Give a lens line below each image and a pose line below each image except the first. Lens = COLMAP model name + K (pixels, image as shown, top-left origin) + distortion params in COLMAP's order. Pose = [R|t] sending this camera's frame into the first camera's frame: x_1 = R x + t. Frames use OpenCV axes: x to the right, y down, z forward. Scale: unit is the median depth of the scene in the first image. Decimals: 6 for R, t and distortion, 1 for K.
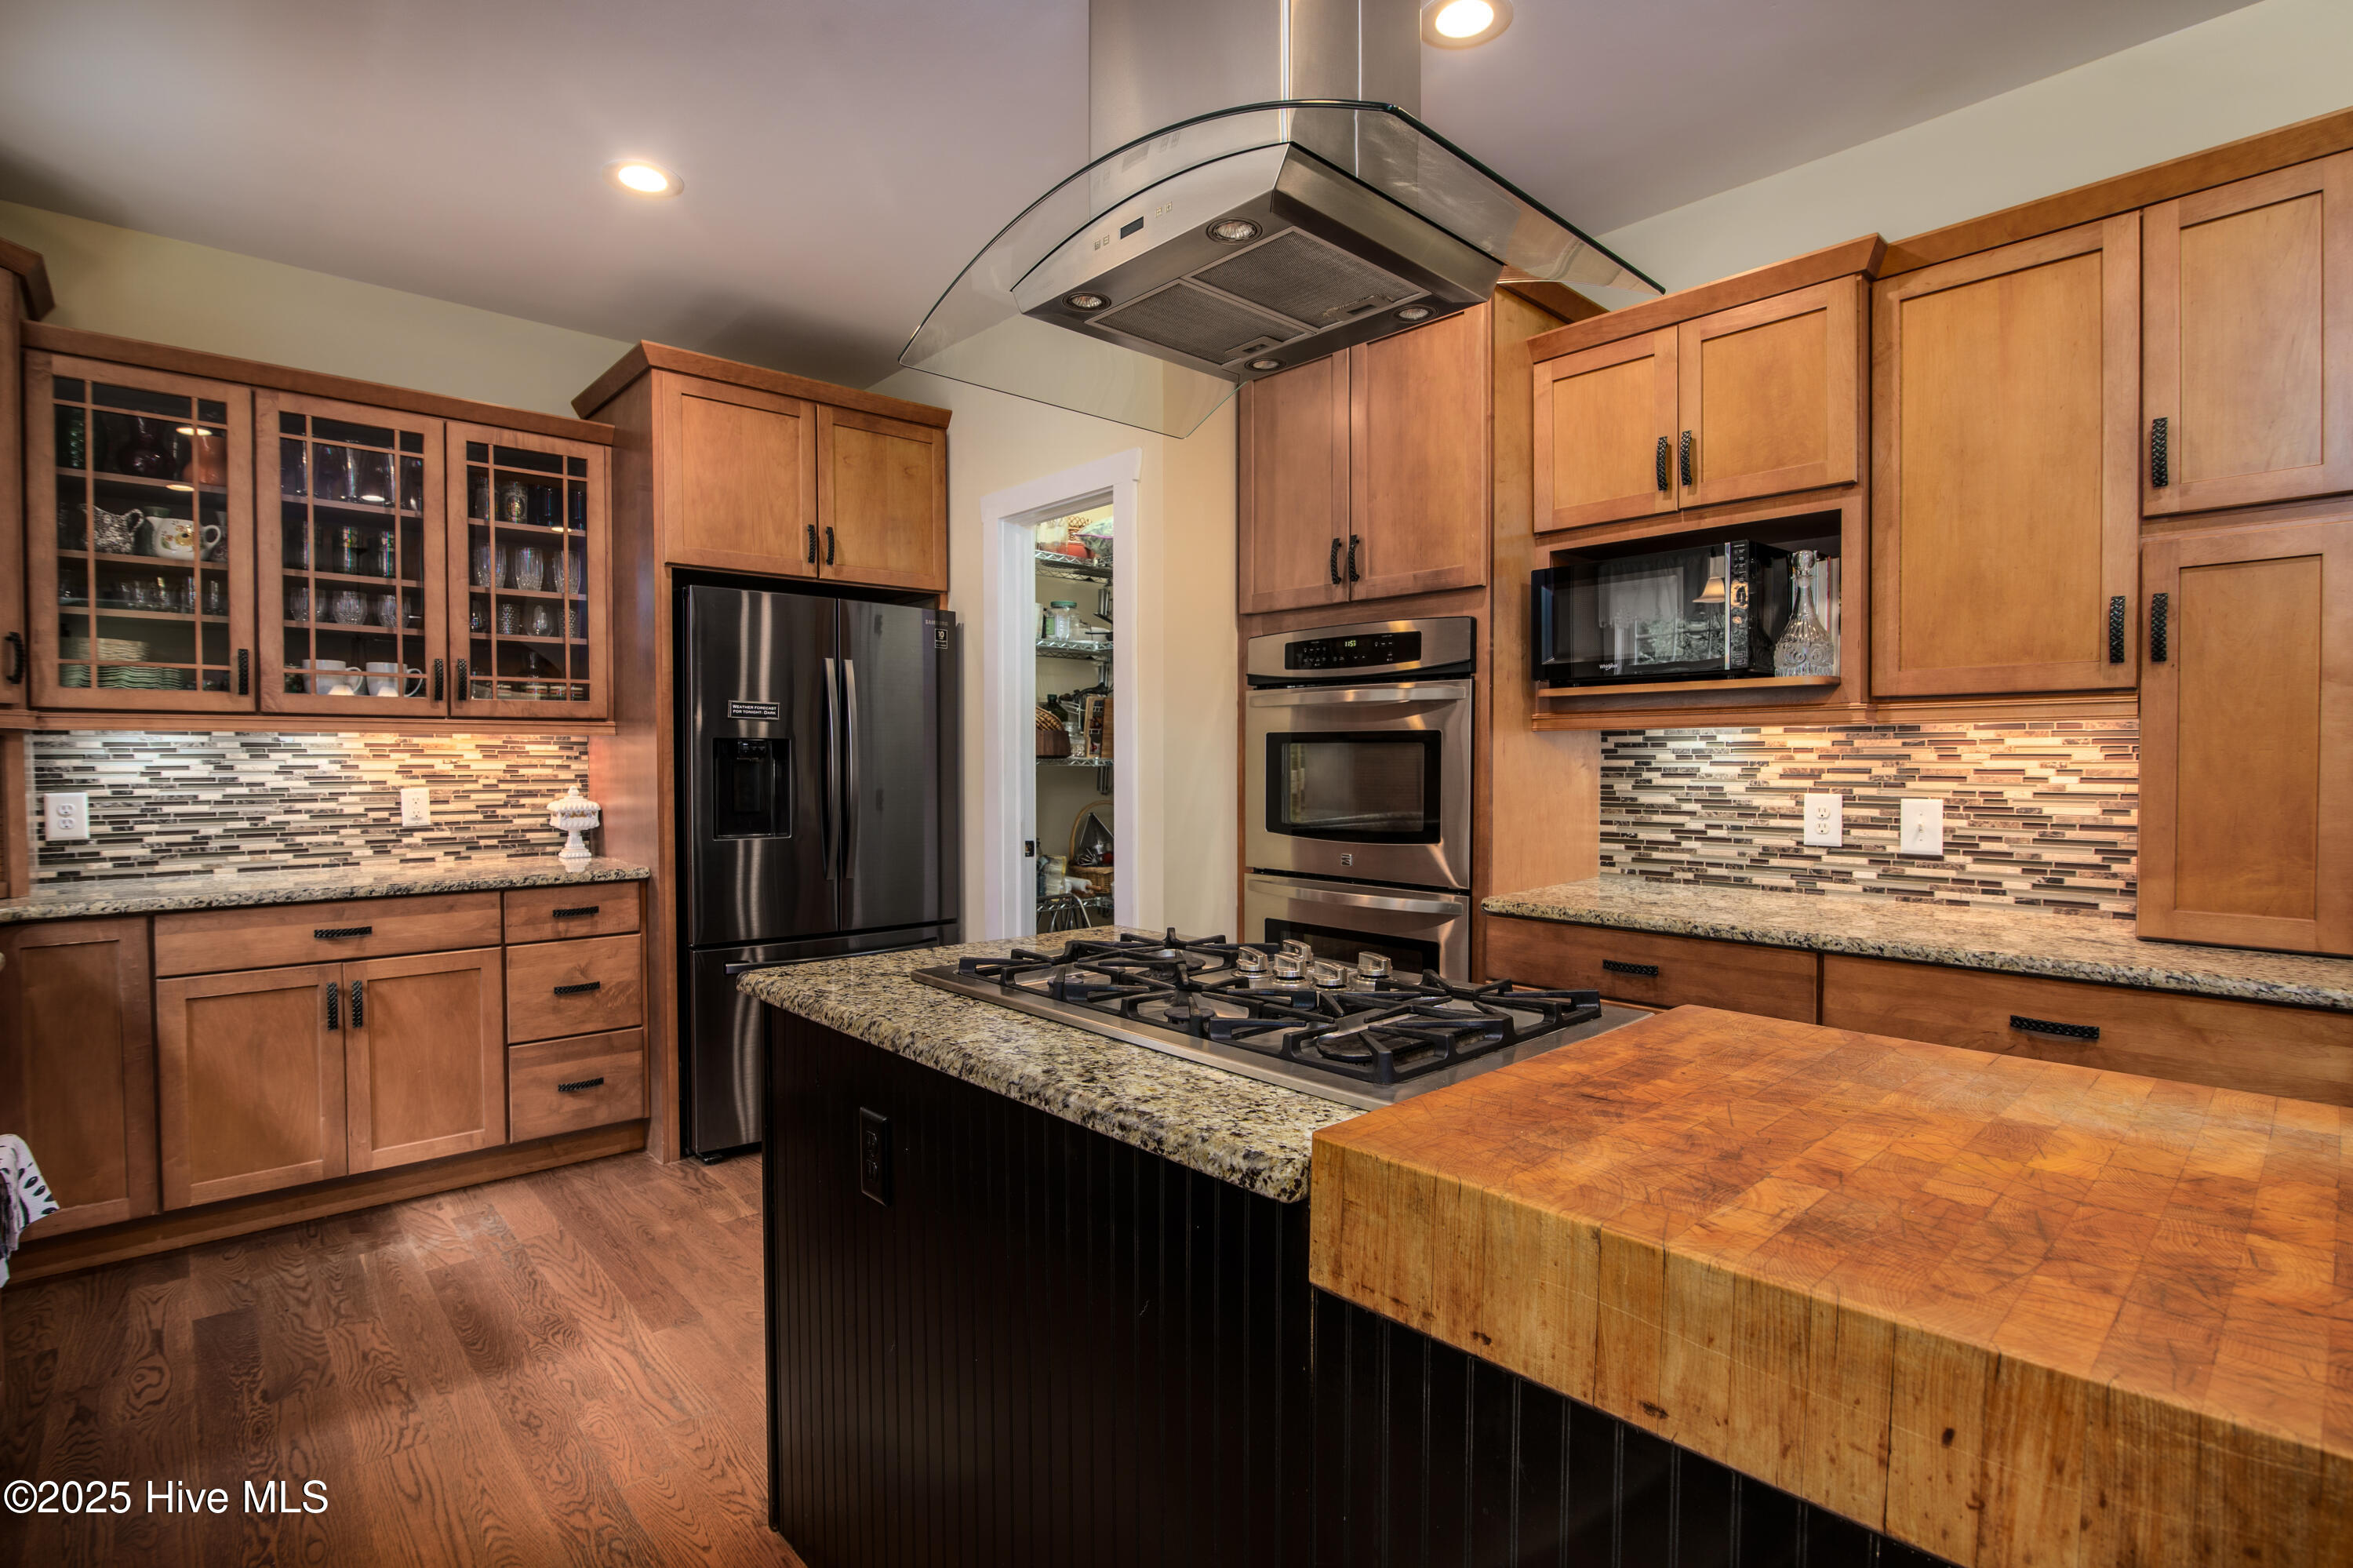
lens RADIAL K [[1110.4, 0, 1183.5], [0, 1110.4, 786.5], [0, 0, 1]] dist [-0.024012, 0.002062]
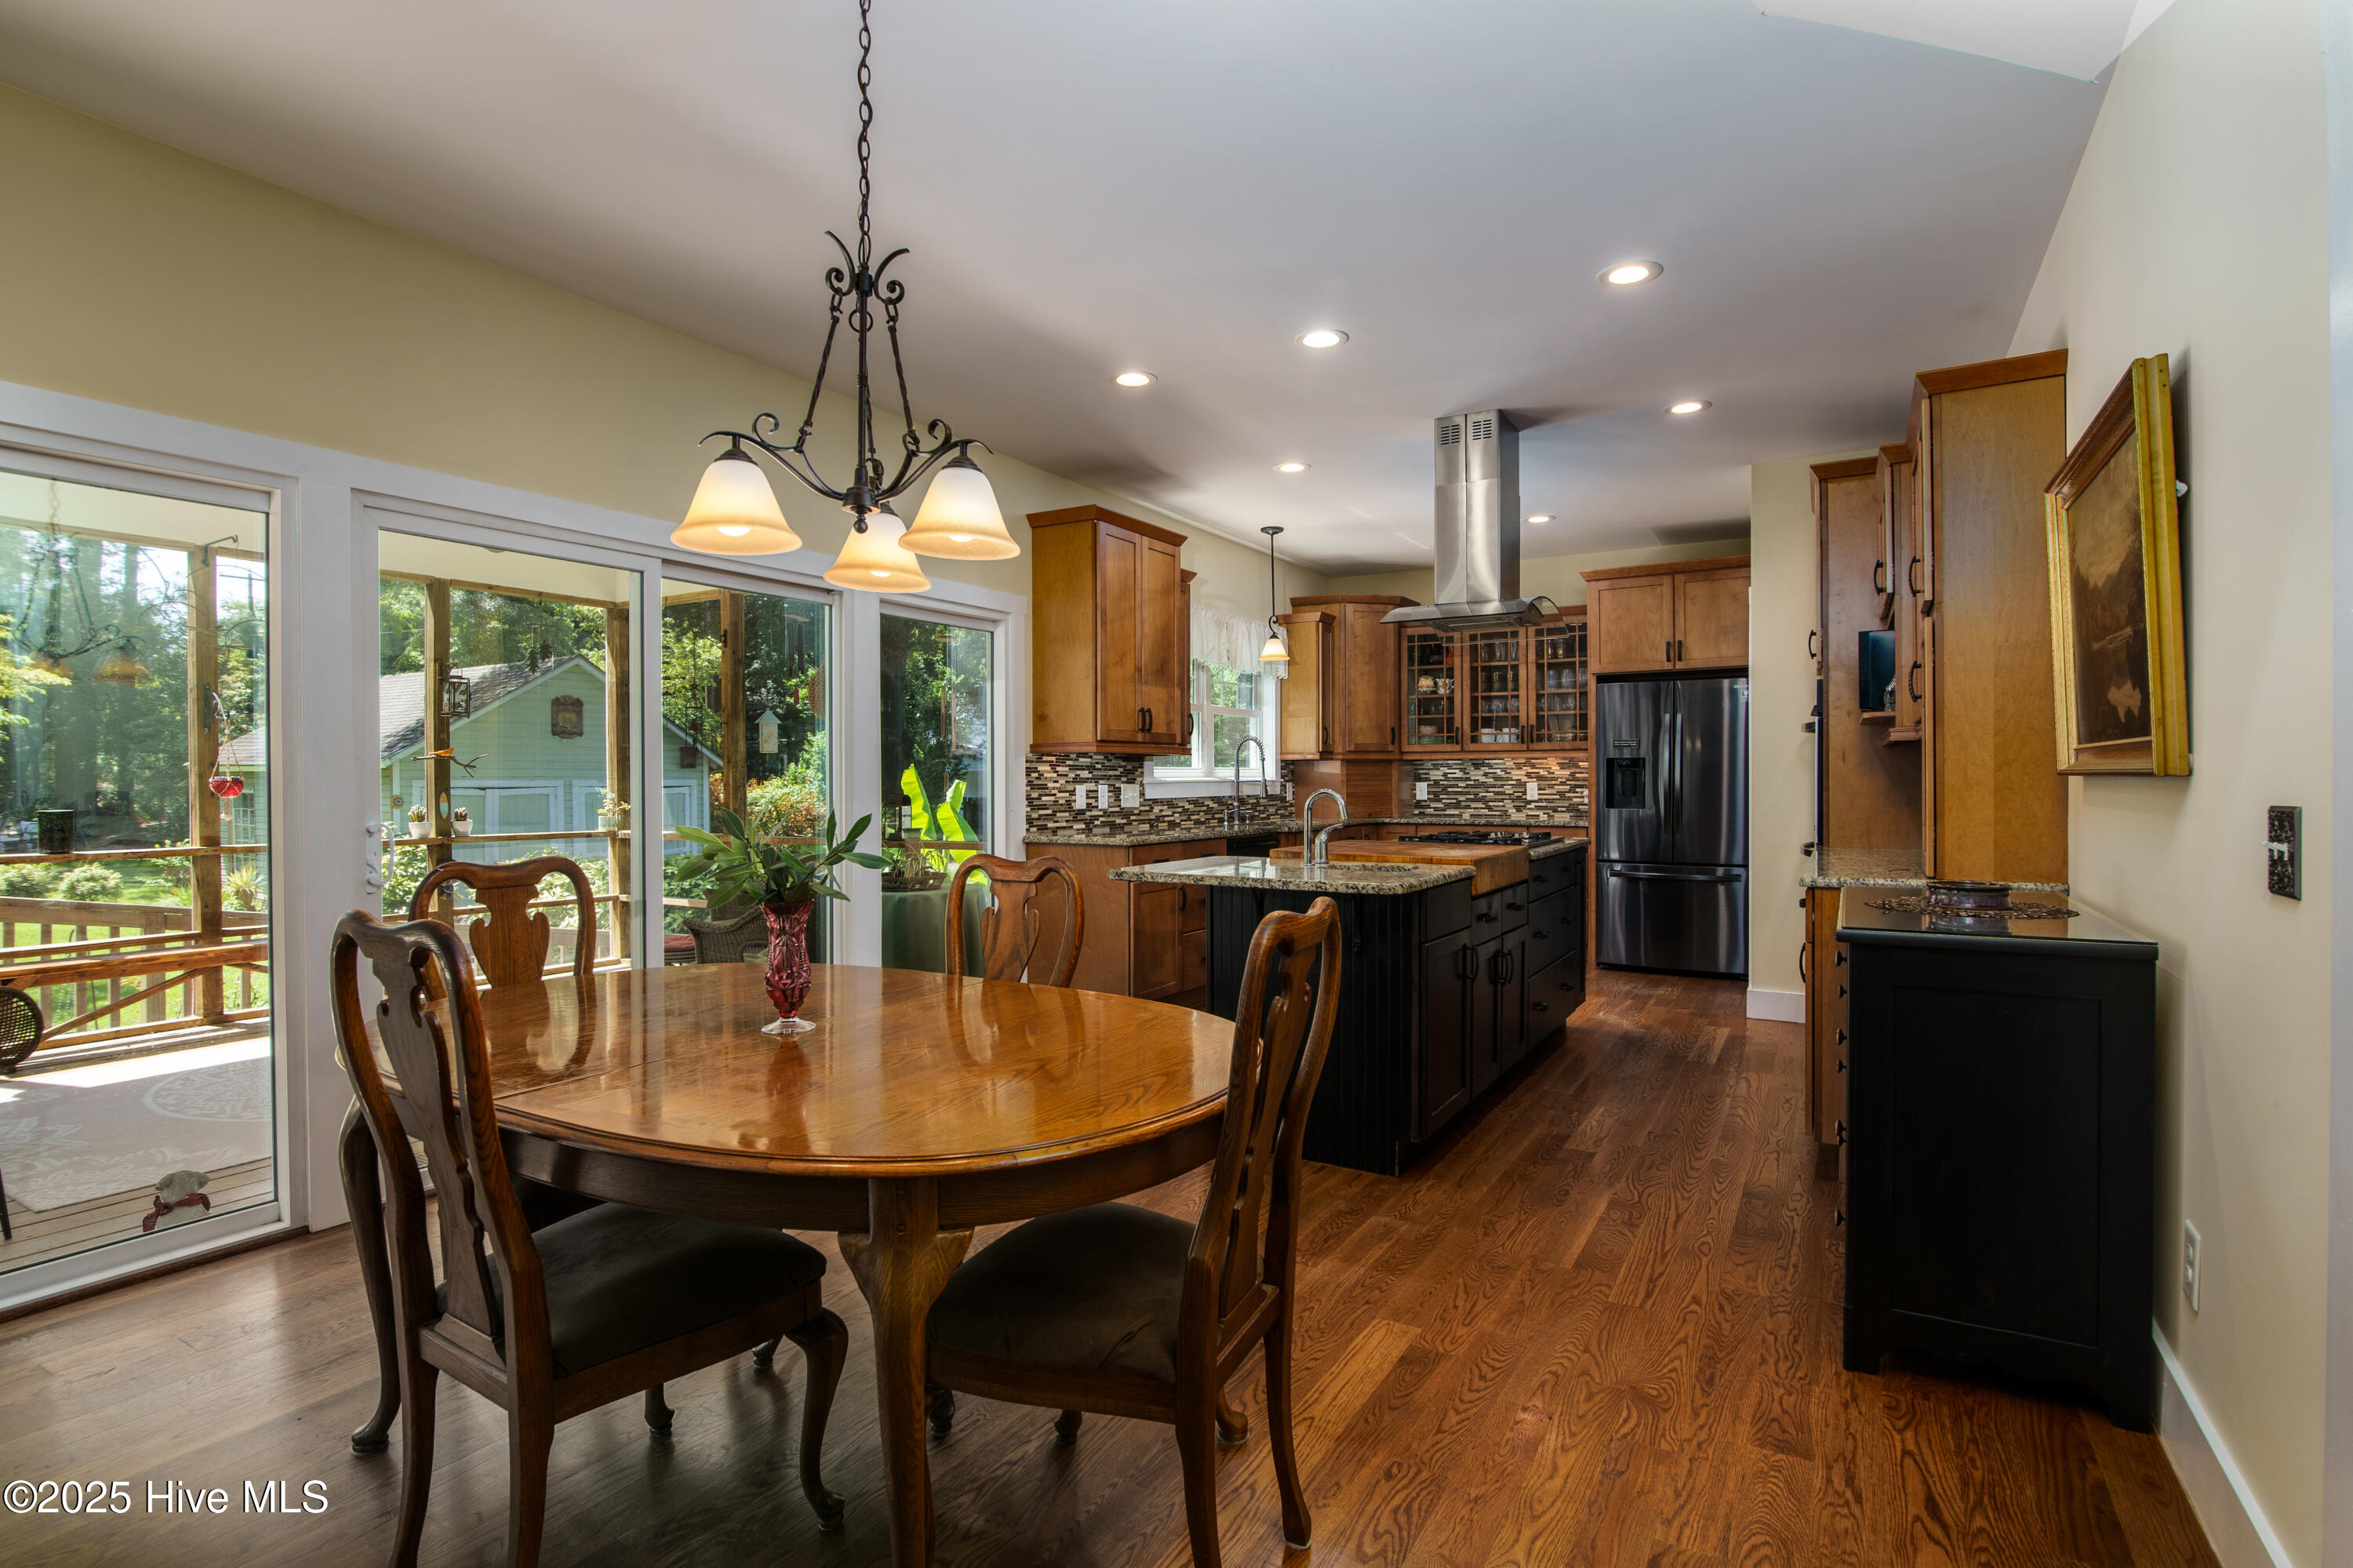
lens RADIAL K [[1110.4, 0, 1164.4], [0, 1110.4, 785.4], [0, 0, 1]] dist [-0.024012, 0.002062]
pose [[0.270221, 0.006649, -0.962775, 1.416556], [-0.021228, 0.999774, 0.000946, 0.023749], [0.962564, 0.020182, 0.270301, -0.355751]]
